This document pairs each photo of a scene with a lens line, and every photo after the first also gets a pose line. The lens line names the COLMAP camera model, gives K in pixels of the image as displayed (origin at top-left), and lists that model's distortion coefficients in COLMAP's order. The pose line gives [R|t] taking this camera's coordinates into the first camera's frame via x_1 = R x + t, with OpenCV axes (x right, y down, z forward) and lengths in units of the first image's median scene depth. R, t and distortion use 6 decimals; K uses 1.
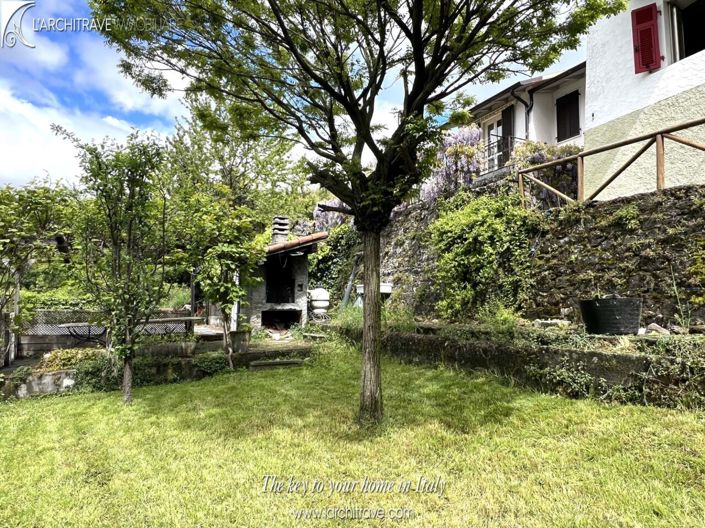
lens RADIAL K [[485.2, 0, 352.6], [0, 485.2, 264.4], [0, 0, 1]] dist [-0.001231, -0.000608]
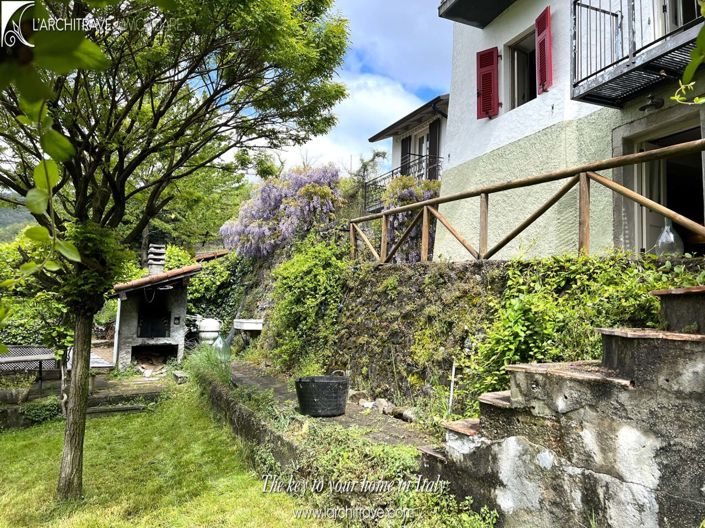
lens RADIAL K [[539.5, 0, 352.6], [0, 539.5, 265.2], [0, 0, 1]] dist [0.071868, -0.006748]
pose [[0.999915, 0.012396, 0.003927, 0.250769], [-0.012417, 0.999910, 0.005171, -0.076867], [-0.003863, -0.005220, 0.999979, -0.072804]]
